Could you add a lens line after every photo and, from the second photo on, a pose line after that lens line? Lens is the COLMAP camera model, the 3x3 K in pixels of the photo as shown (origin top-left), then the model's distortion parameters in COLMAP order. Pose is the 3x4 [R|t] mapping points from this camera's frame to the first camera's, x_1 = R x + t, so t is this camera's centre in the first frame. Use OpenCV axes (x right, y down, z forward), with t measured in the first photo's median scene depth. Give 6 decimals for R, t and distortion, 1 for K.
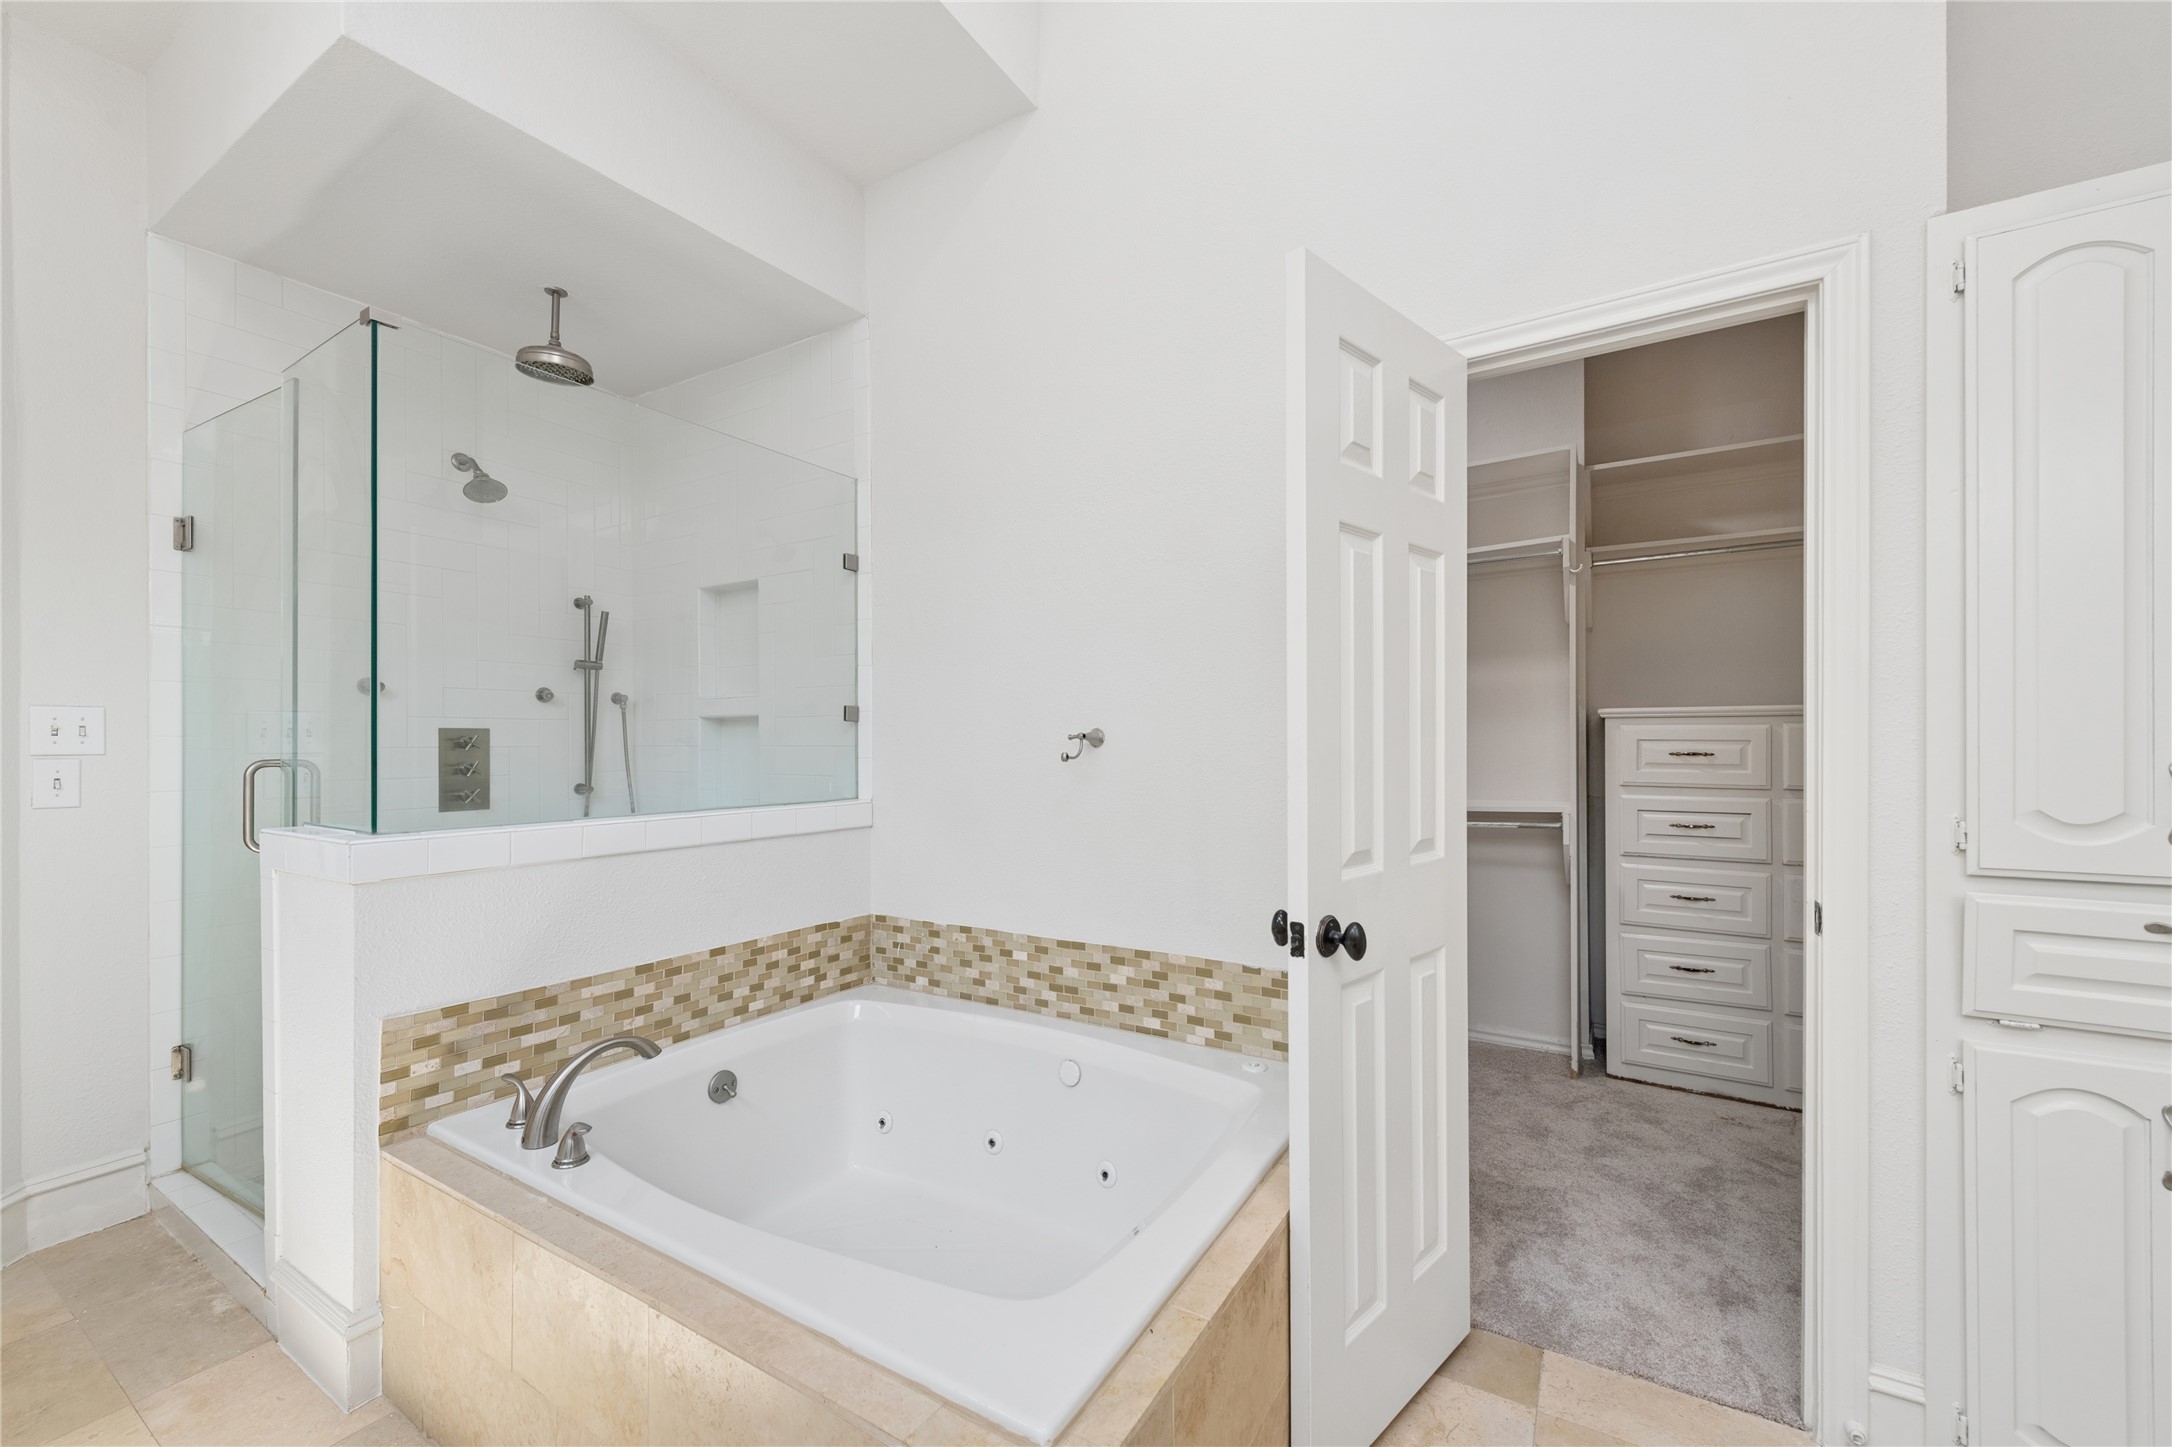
lens RADIAL K [[865.1, 0, 1071.5], [0, 865.1, 738.6], [0, 0, 1]] dist [0.000519, -0.000456]
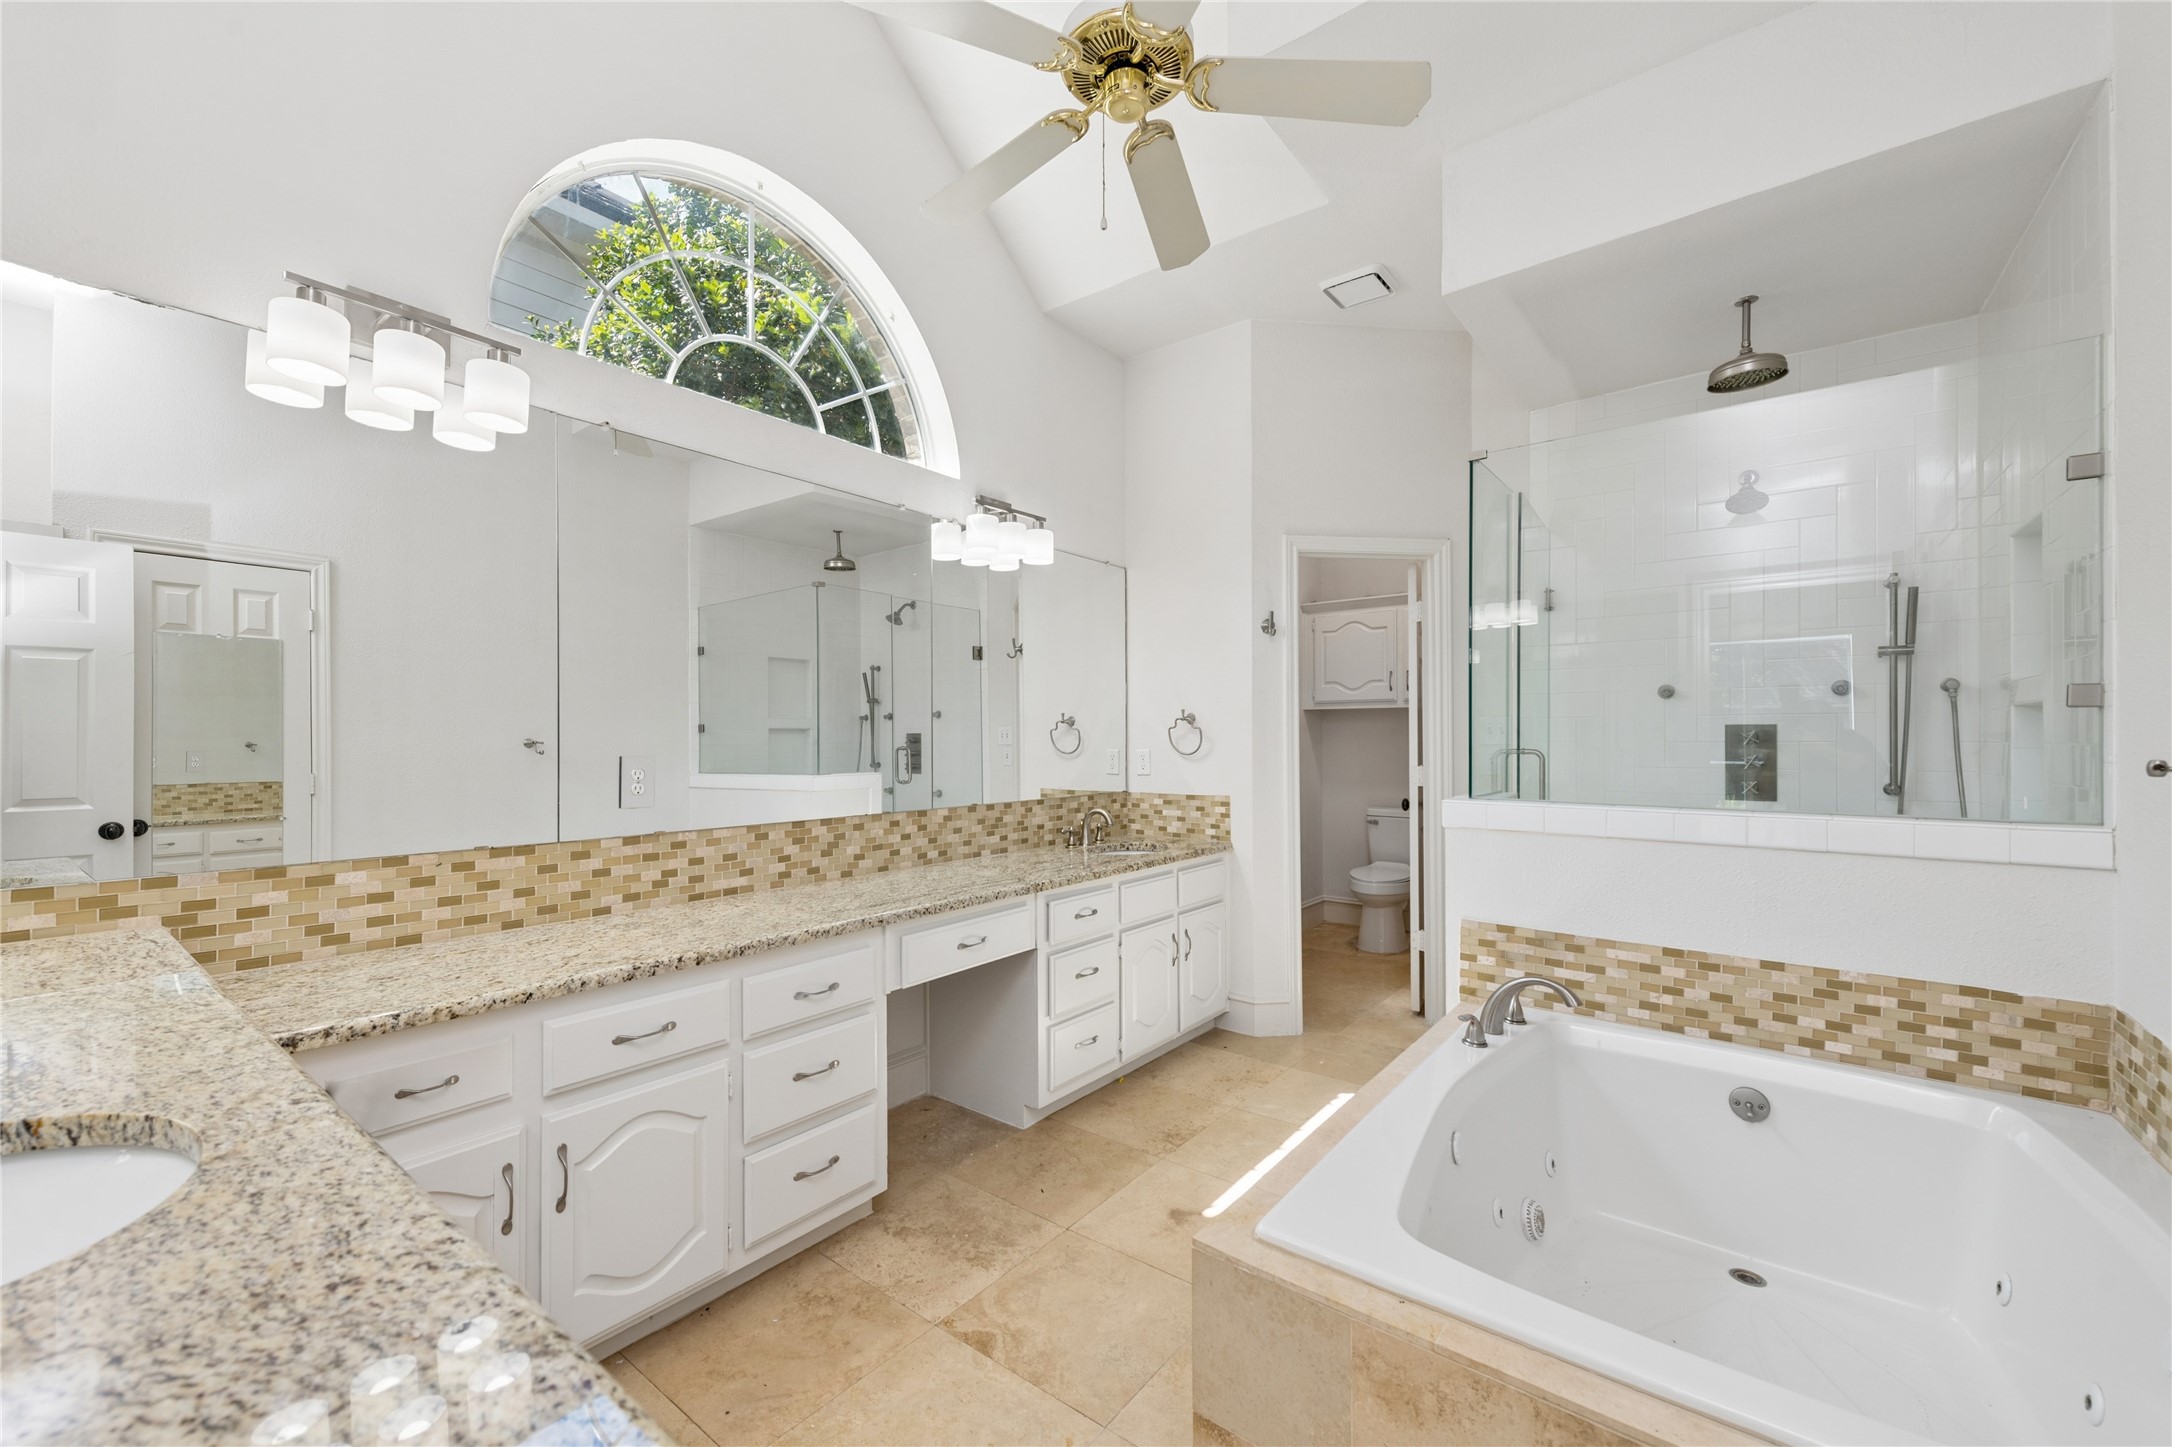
lens RADIAL K [[865.1, 0, 1071.5], [0, 865.1, 738.6], [0, 0, 1]] dist [0.000519, -0.000456]
pose [[-0.122825, 0.005029, -0.992416, 0.571105], [0.002919, 0.999985, 0.004706, -0.002292], [0.992424, -0.002319, -0.122838, 0.354251]]
